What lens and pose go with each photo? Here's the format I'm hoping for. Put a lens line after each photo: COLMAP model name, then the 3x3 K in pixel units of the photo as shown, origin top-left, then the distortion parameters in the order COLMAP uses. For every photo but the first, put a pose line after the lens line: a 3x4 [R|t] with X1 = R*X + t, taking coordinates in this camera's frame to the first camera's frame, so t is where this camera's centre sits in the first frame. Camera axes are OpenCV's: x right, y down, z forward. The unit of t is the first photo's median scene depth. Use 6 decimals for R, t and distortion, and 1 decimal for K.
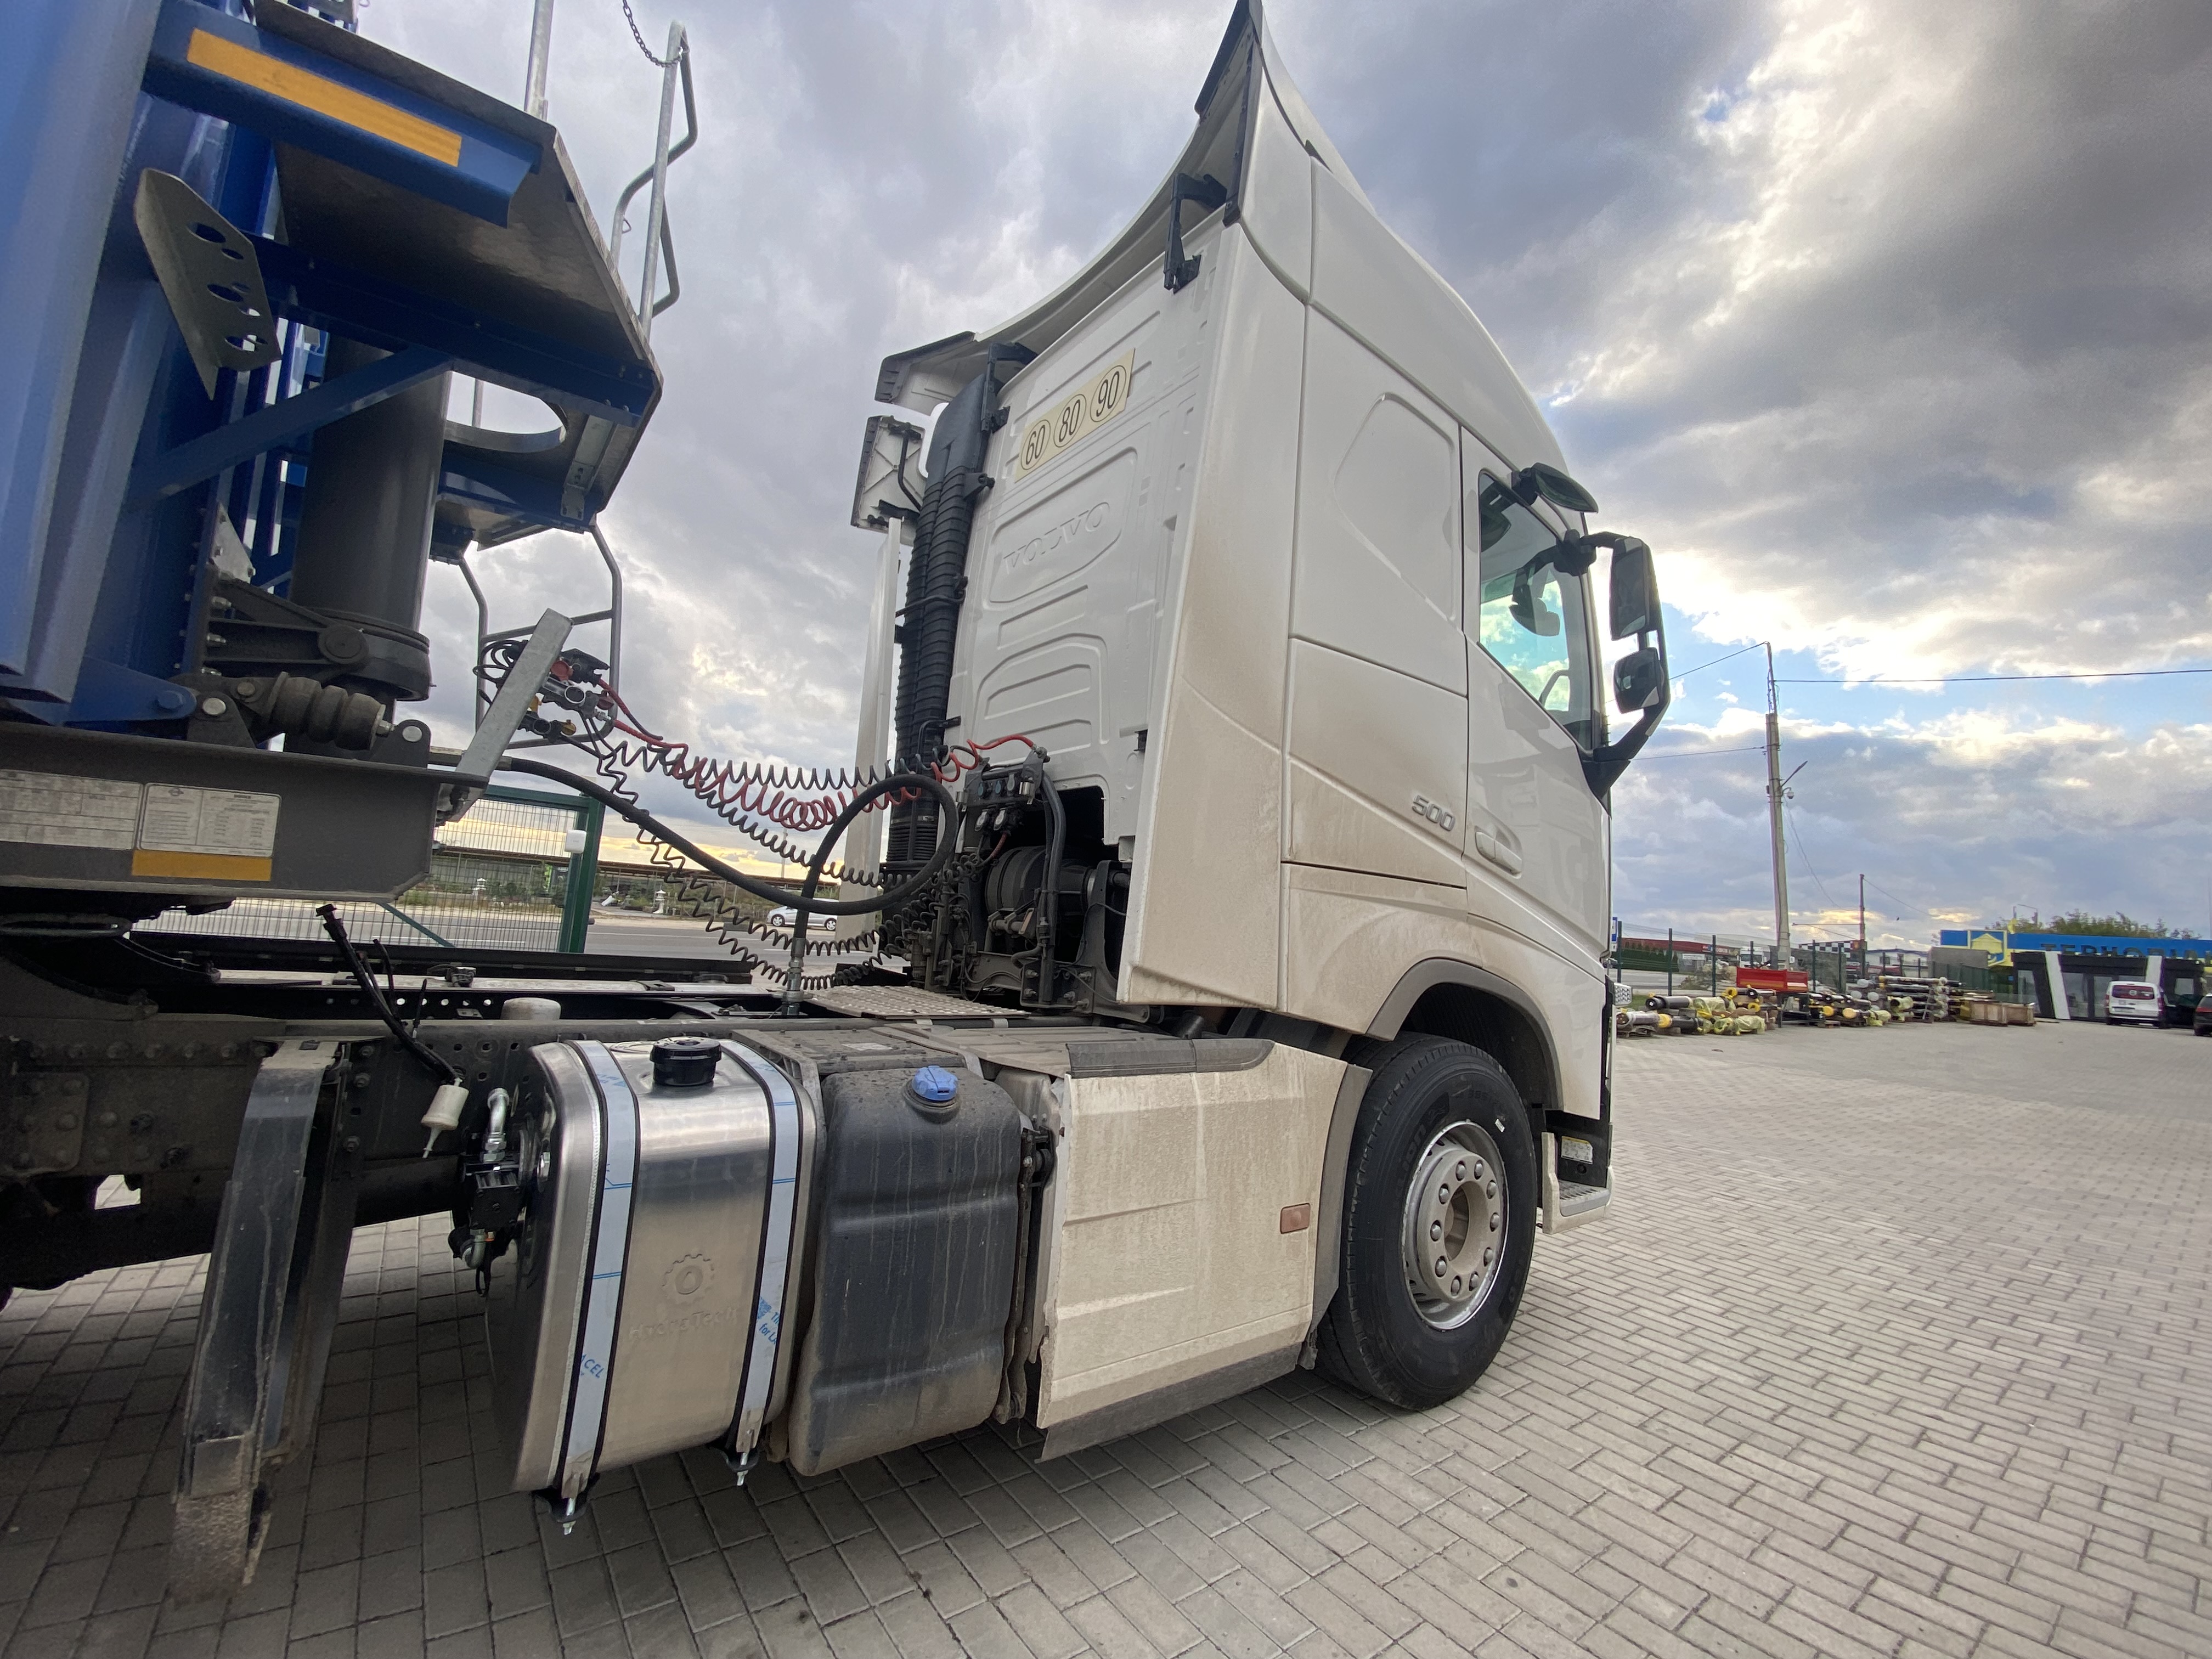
lens RADIAL K [[913.0, 0, 1095.1], [0, 913.0, 829.5], [0, 0, 1]] dist [0.000287, -0.010328]
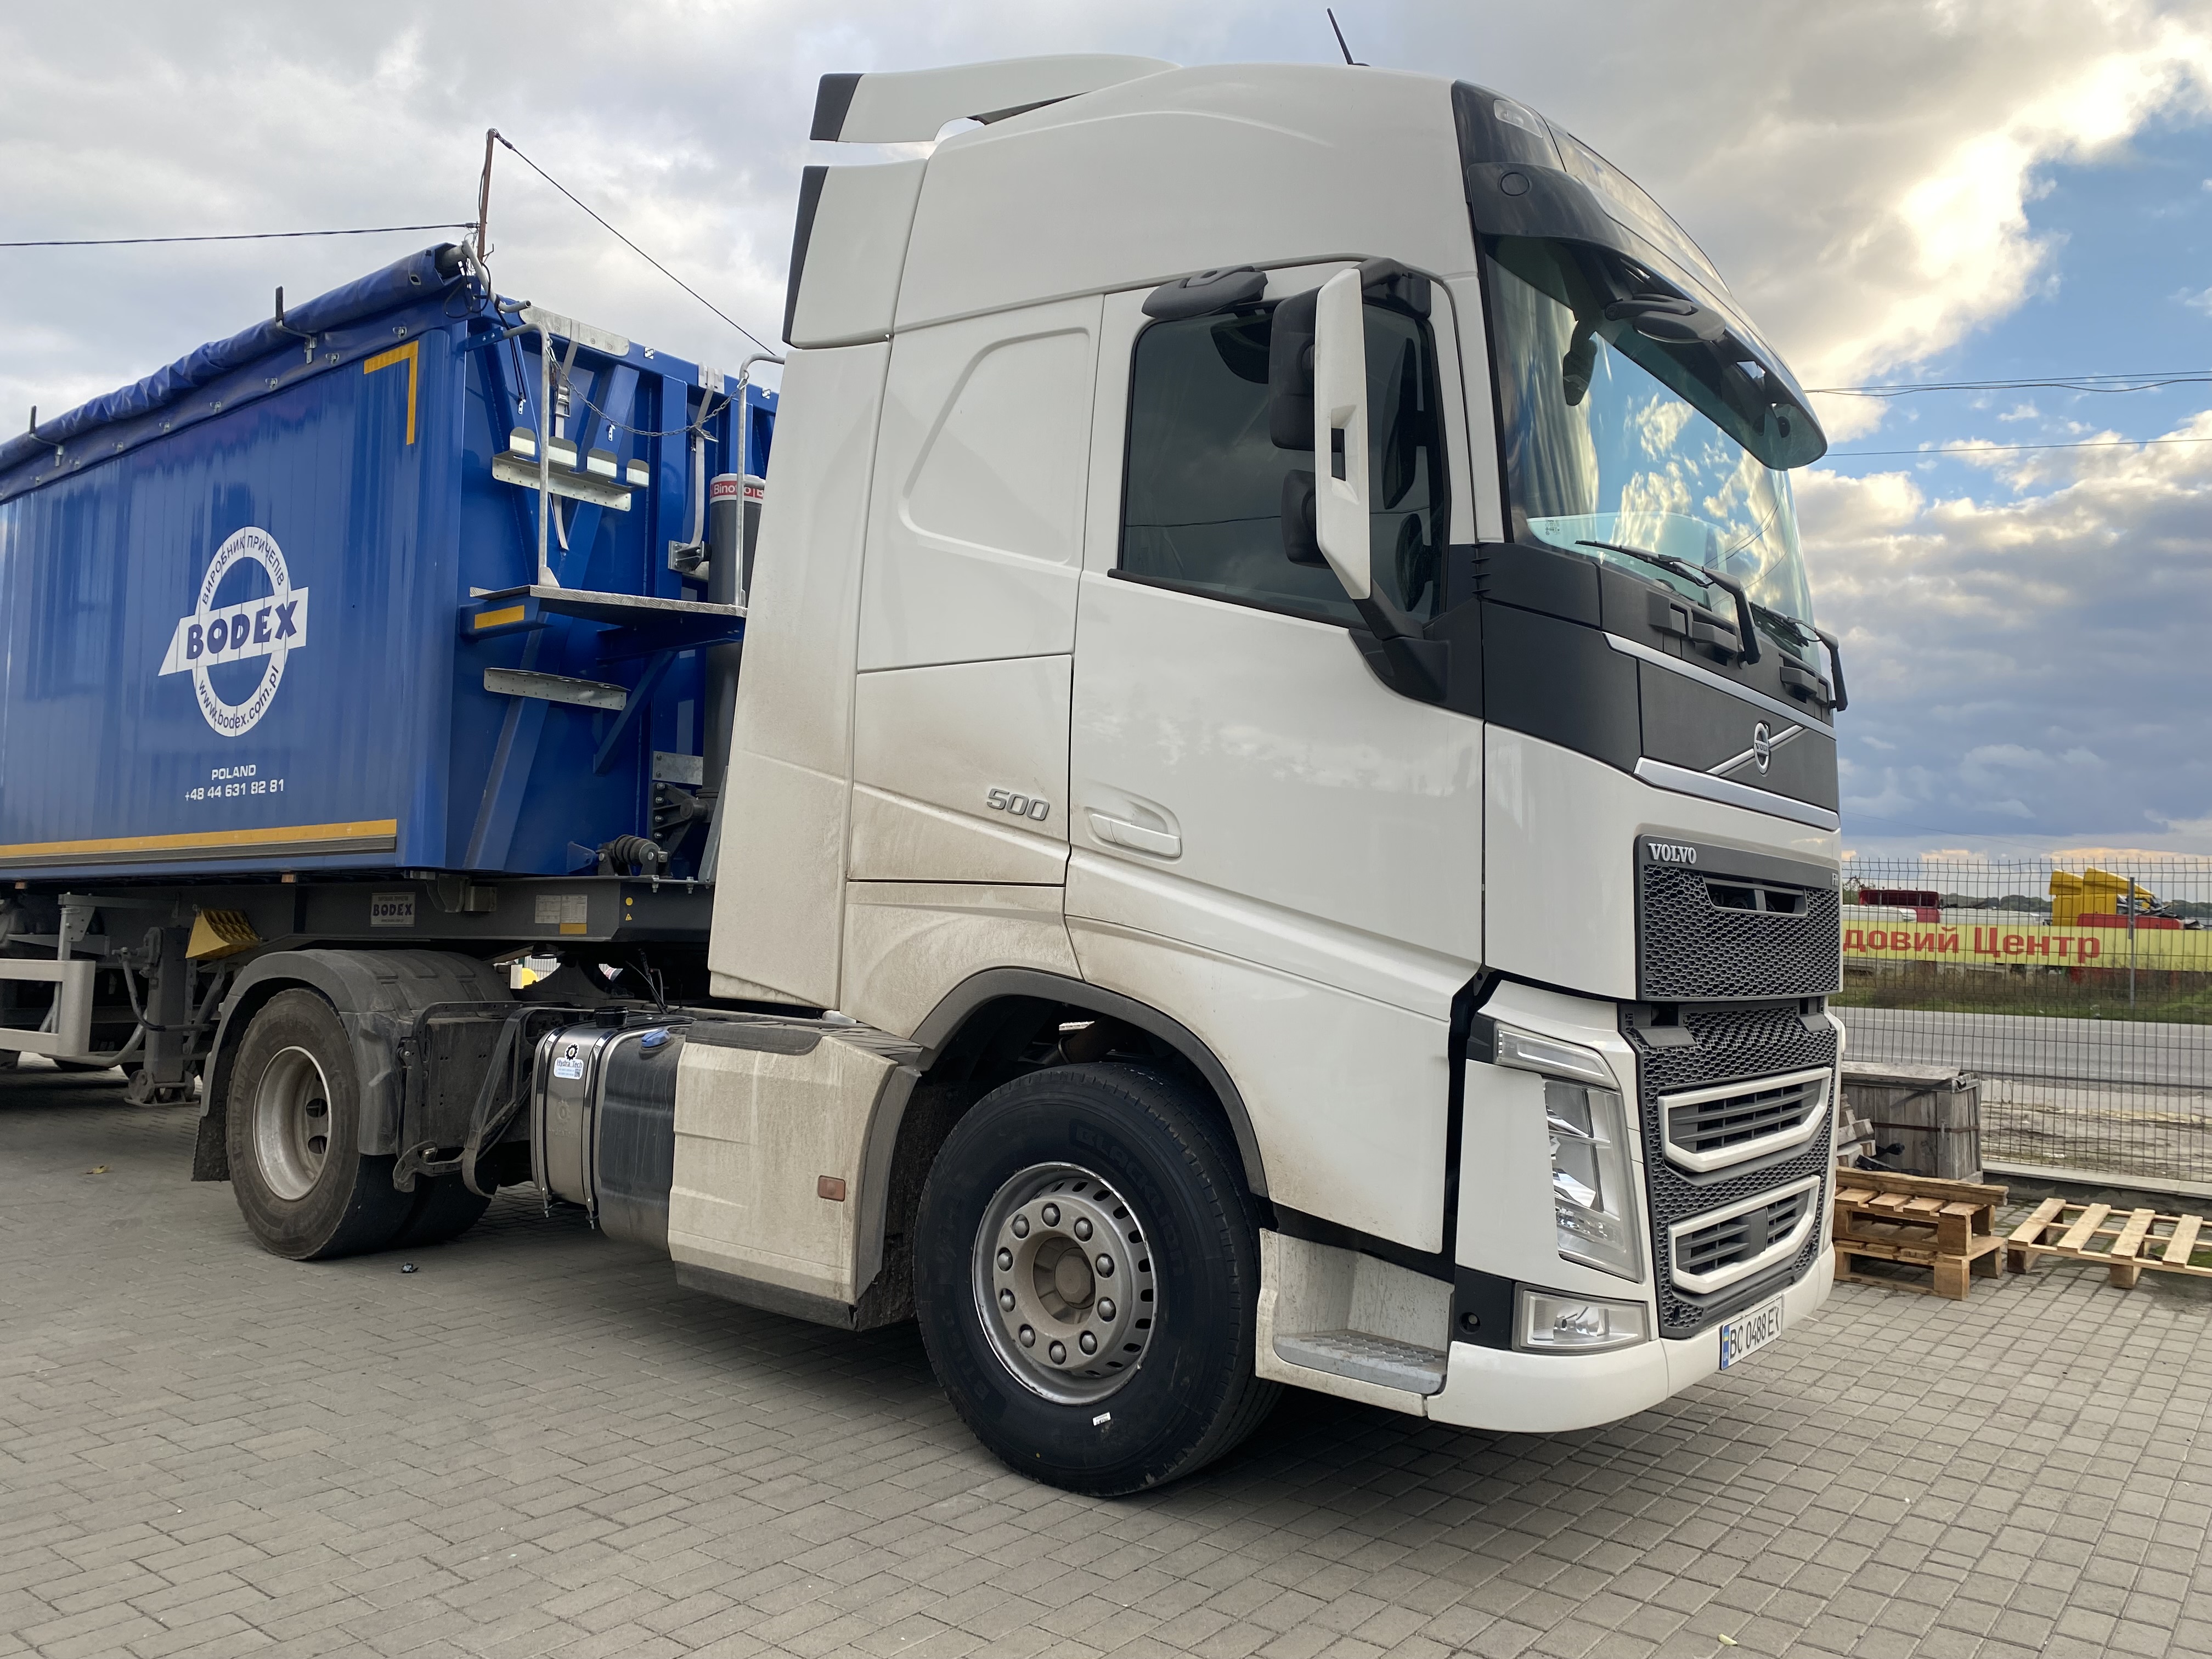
lens RADIAL K [[1702.3, 0, 1096.6], [0, 1702.3, 824.3], [0, 0, 1]] dist [0.030858, -0.029072]
pose [[0.232179, -0.107916, -0.966668, 2.248195], [0.087904, 0.992087, -0.089641, 0.177133], [0.968693, -0.064162, 0.239828, 0.775163]]
